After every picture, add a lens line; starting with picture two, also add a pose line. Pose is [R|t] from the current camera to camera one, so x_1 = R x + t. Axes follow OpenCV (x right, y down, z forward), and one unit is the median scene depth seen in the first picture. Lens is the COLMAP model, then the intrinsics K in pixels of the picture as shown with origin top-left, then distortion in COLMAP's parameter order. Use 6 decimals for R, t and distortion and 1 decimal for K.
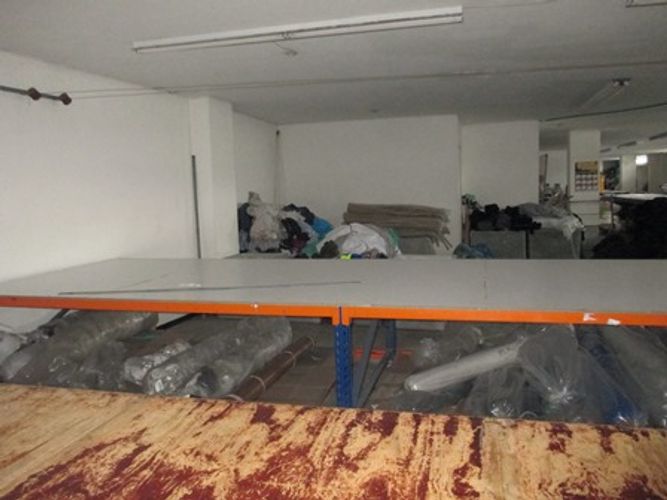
lens RADIAL K [[549.1, 0, 334.8], [0, 549.1, 236.6], [0, 0, 1]] dist [-0.049908, 0.013313]
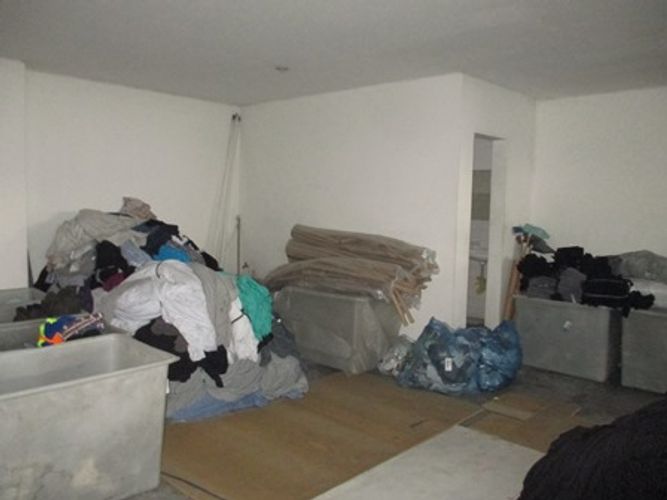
lens RADIAL K [[549.1, 0, 334.8], [0, 549.1, 236.6], [0, 0, 1]] dist [-0.049908, 0.013313]
pose [[0.883946, 0.083262, -0.460116, 0.344288], [-0.094158, 0.995557, -0.000737, -0.049666], [0.458010, 0.043975, 0.887859, 0.448271]]
